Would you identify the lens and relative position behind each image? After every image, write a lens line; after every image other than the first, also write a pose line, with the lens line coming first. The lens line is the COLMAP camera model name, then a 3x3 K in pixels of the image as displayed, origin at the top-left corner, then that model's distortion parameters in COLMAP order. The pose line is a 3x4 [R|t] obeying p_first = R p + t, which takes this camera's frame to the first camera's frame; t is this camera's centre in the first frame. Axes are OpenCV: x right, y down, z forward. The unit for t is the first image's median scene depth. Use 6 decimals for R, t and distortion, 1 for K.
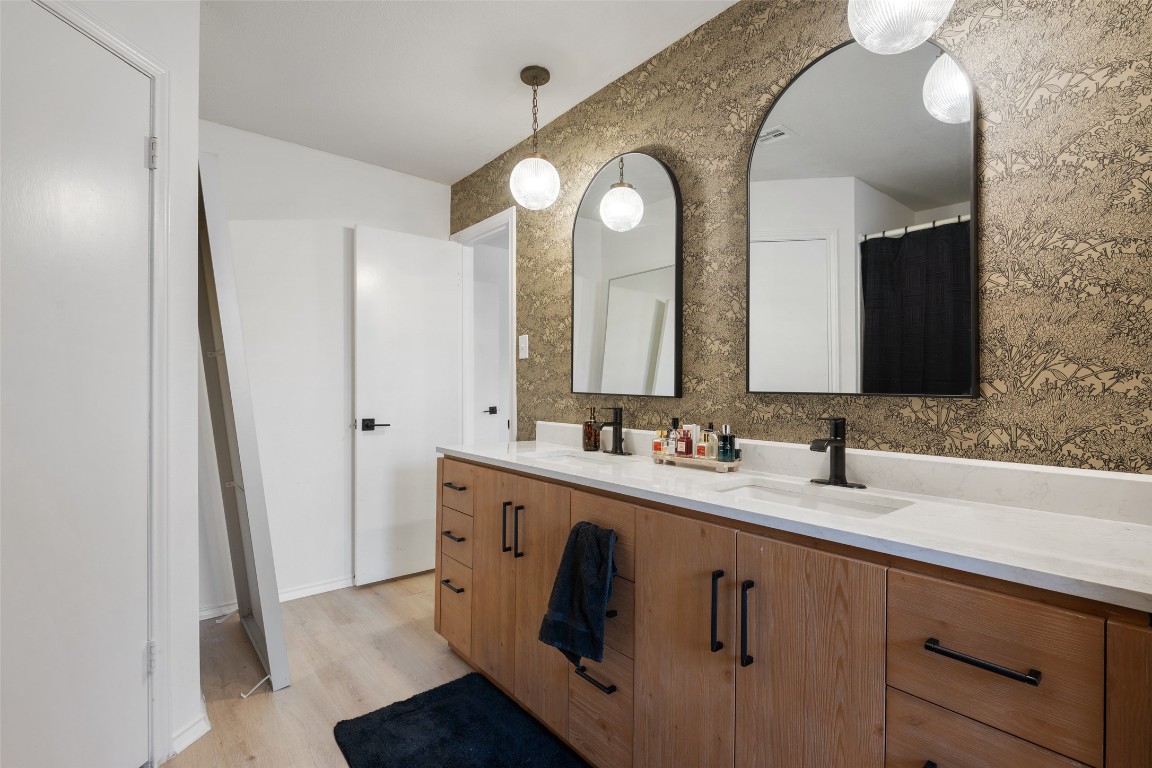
lens RADIAL K [[525.0, 0, 584.7], [0, 525.0, 380.1], [0, 0, 1]] dist [-0.010242, -0.002078]
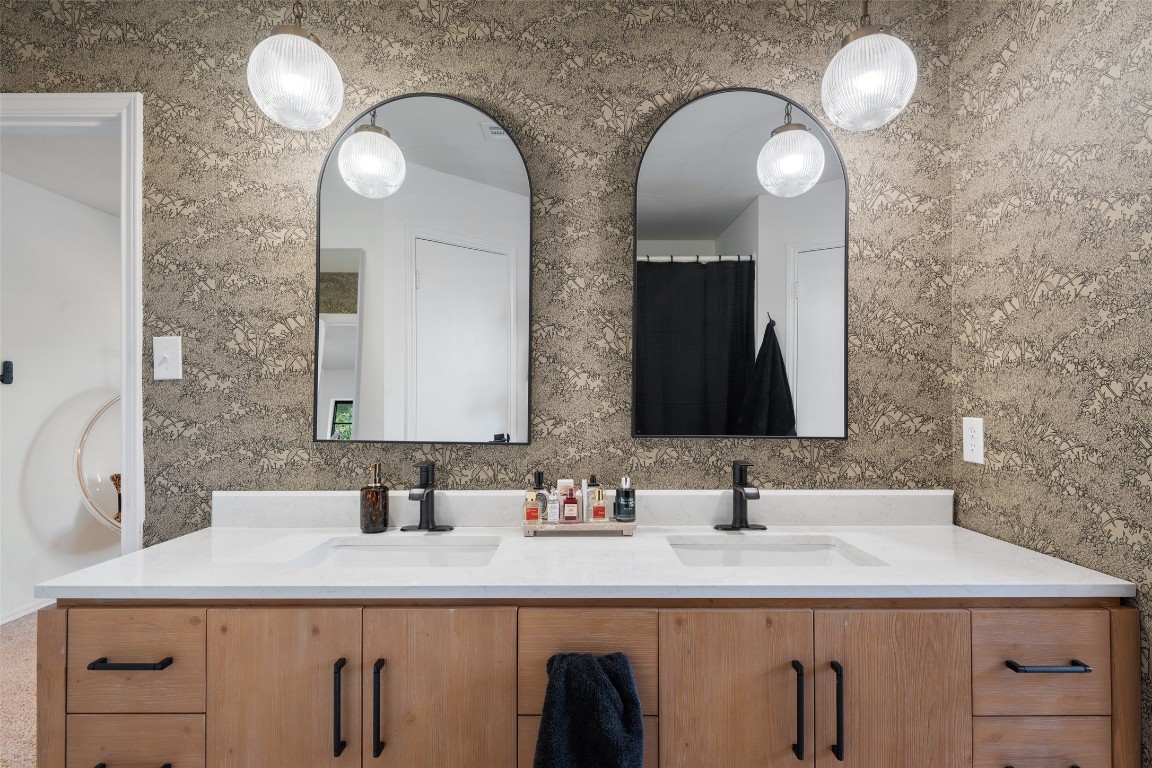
lens RADIAL K [[572.5, 0, 575.9], [0, 572.5, 385.6], [0, 0, 1]] dist [-0.000362, -0.005307]
pose [[0.641294, 0.009173, 0.767240, -0.449566], [-0.008019, 0.999954, -0.005253, -0.051917], [-0.767253, -0.002784, 0.641338, 0.437312]]
